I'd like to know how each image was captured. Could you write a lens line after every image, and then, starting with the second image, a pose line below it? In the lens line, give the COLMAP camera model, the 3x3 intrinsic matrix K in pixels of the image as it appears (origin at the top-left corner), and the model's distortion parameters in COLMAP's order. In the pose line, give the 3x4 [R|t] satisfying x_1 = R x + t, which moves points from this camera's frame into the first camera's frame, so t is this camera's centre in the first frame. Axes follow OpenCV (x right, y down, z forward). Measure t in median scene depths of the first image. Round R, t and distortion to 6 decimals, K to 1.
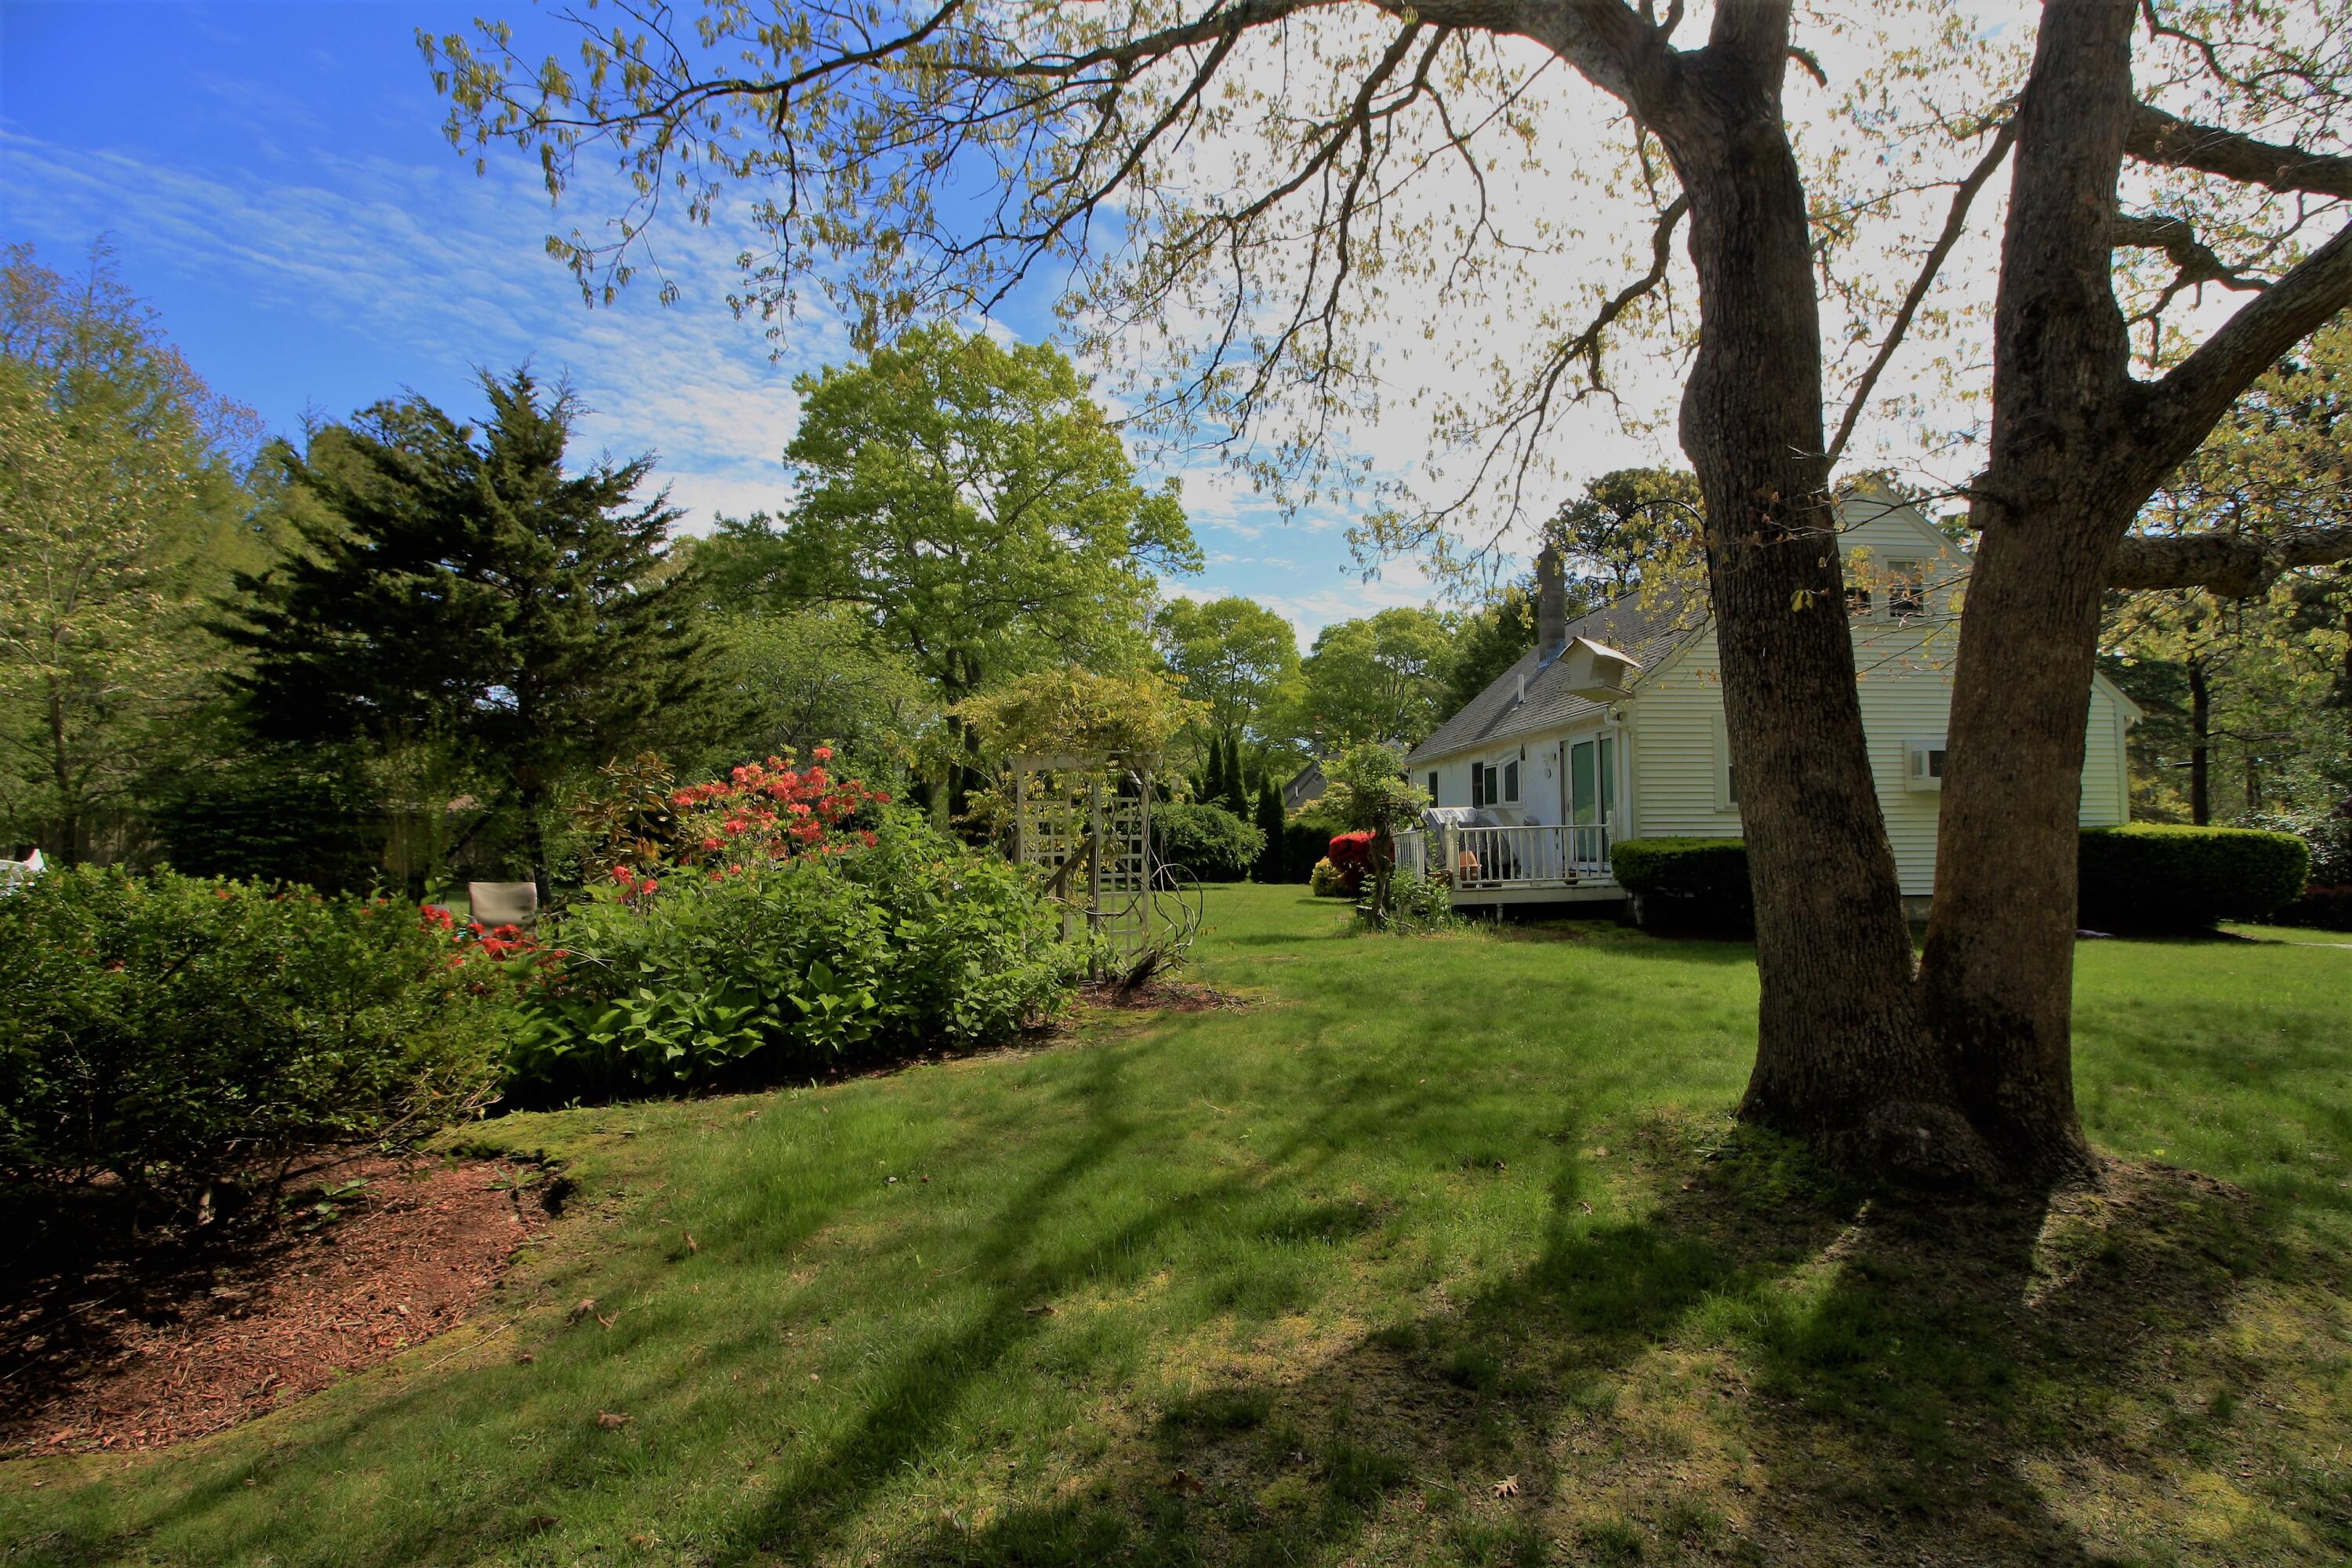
lens RADIAL K [[1091.5, 0, 1178.8], [0, 1091.5, 784.2], [0, 0, 1]] dist [0.003434, 0.000239]
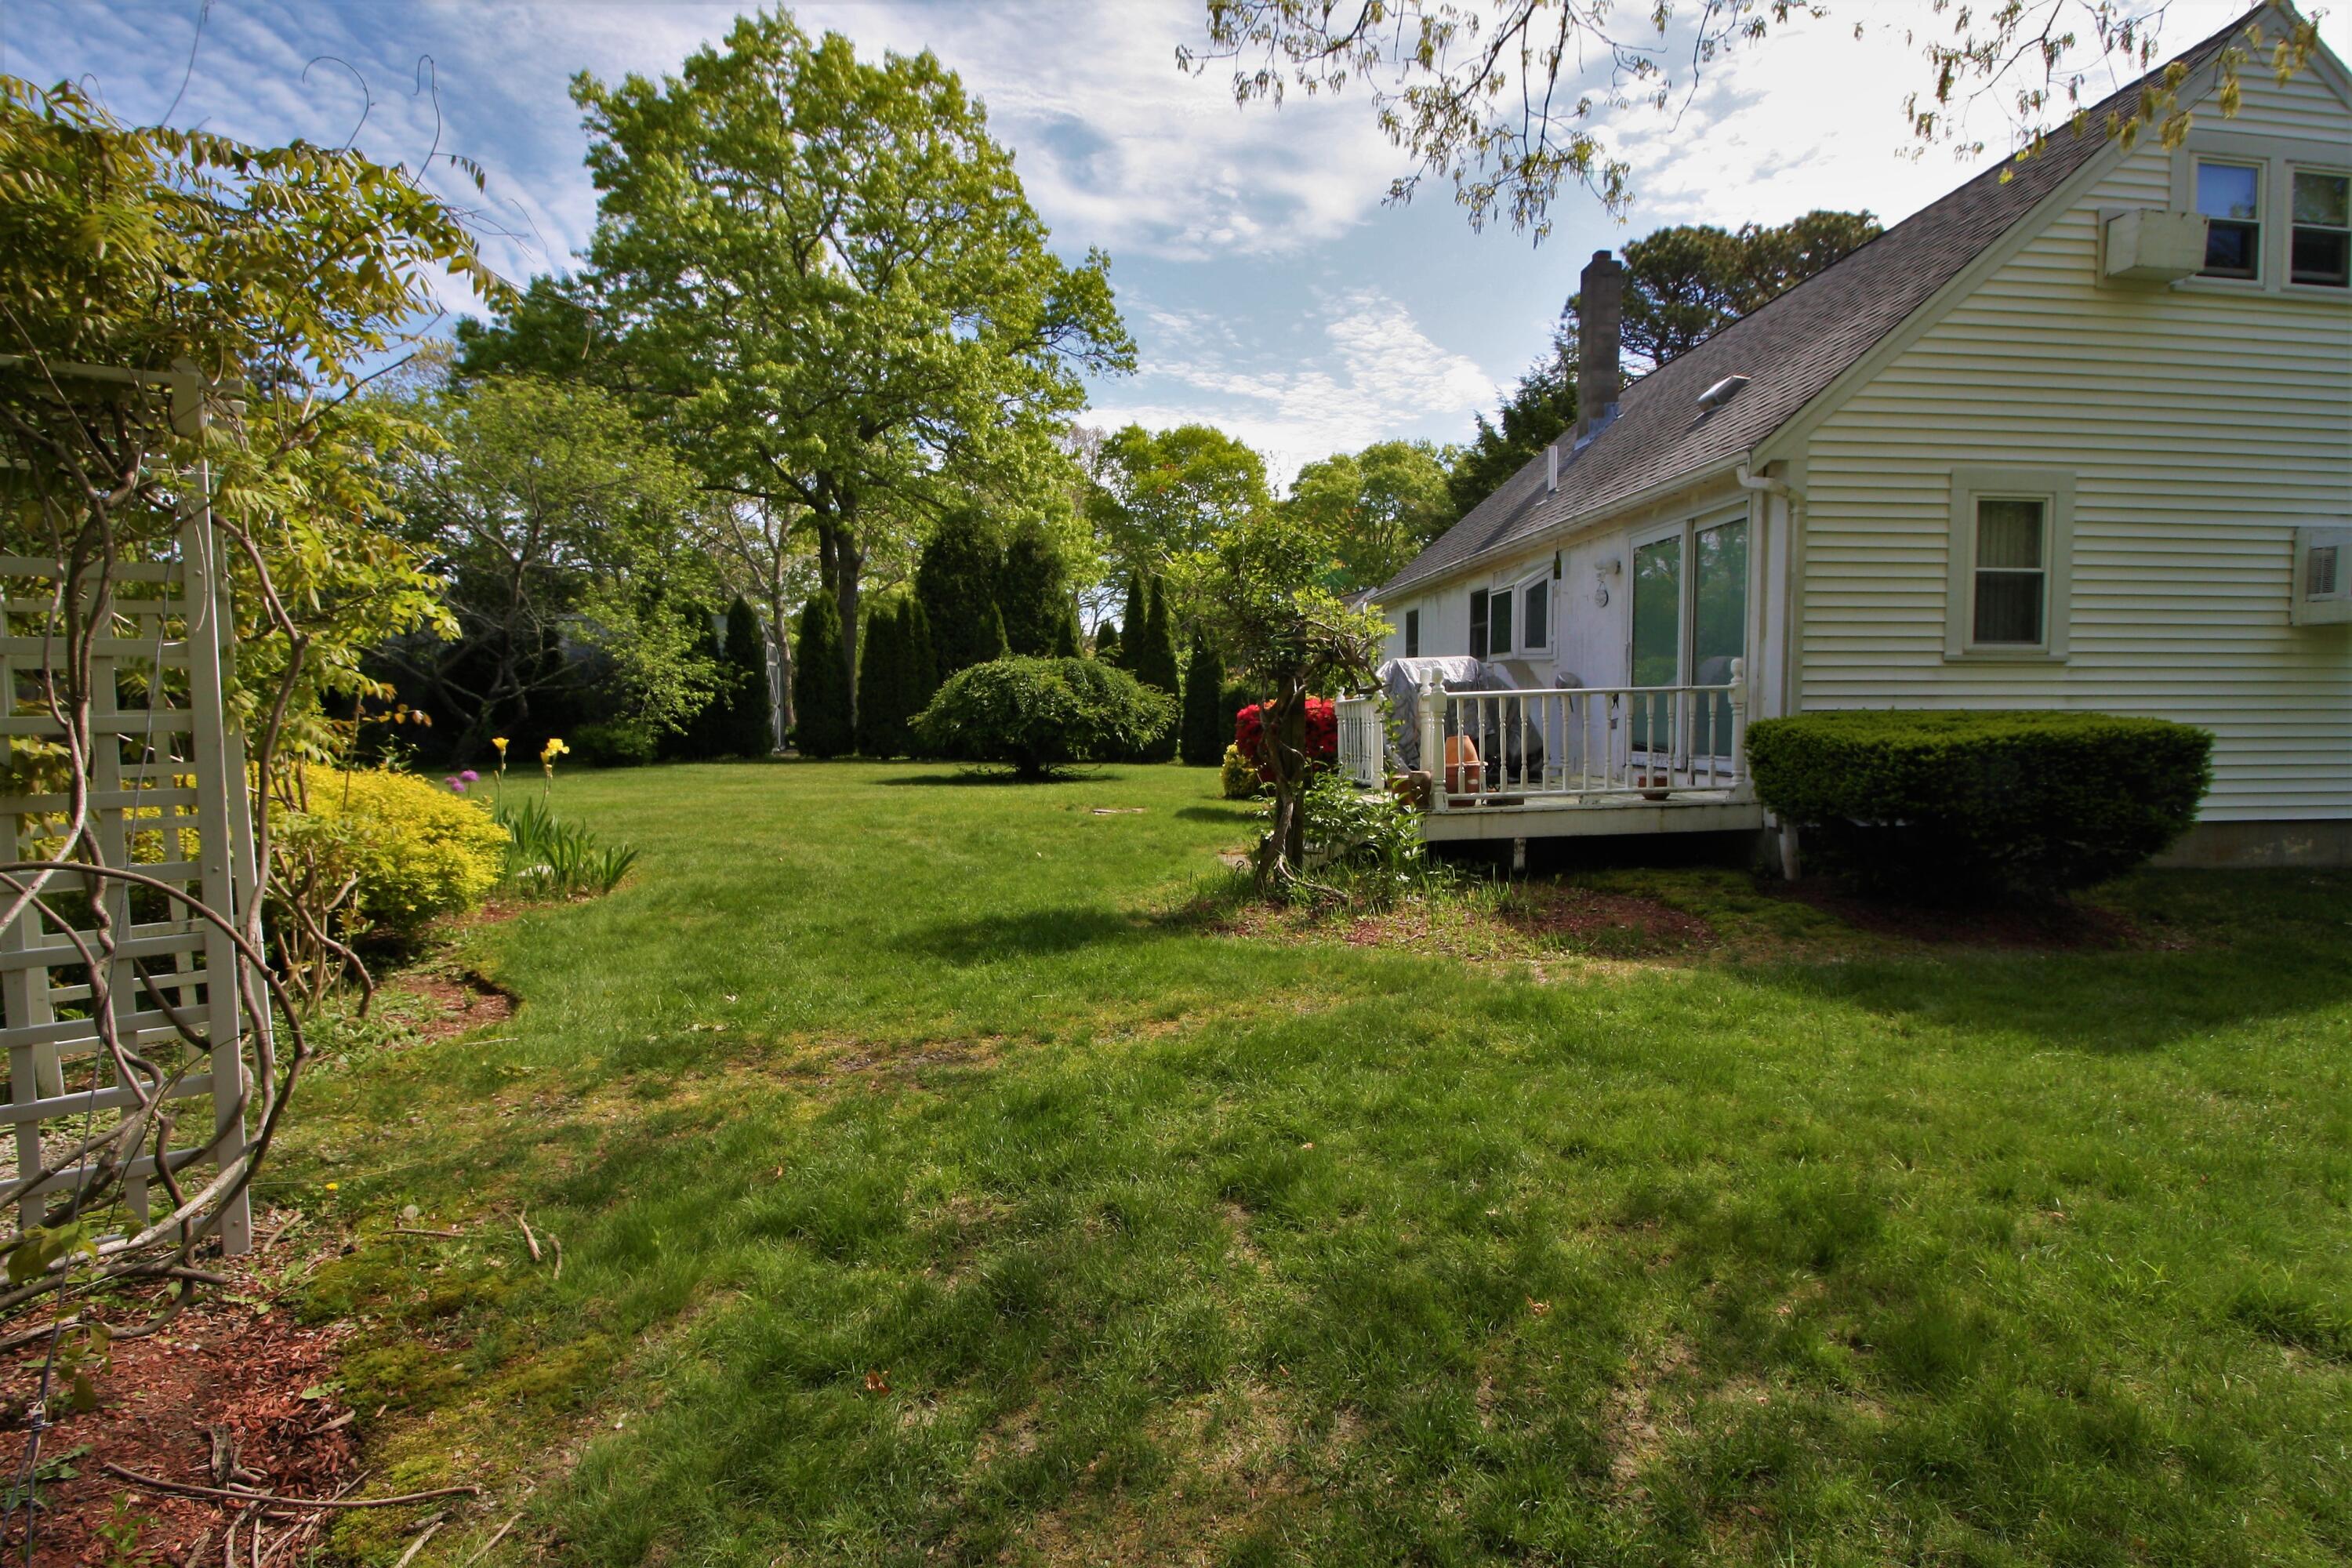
lens RADIAL K [[1091.5, 0, 1170.1], [0, 1091.5, 792.2], [0, 0, 1]] dist [0.003434, 0.000239]
pose [[0.999998, -0.000269, 0.001873, 0.088834], [0.000023, 0.991438, 0.130575, 0.014056], [-0.001892, -0.130574, 0.991437, 0.342439]]
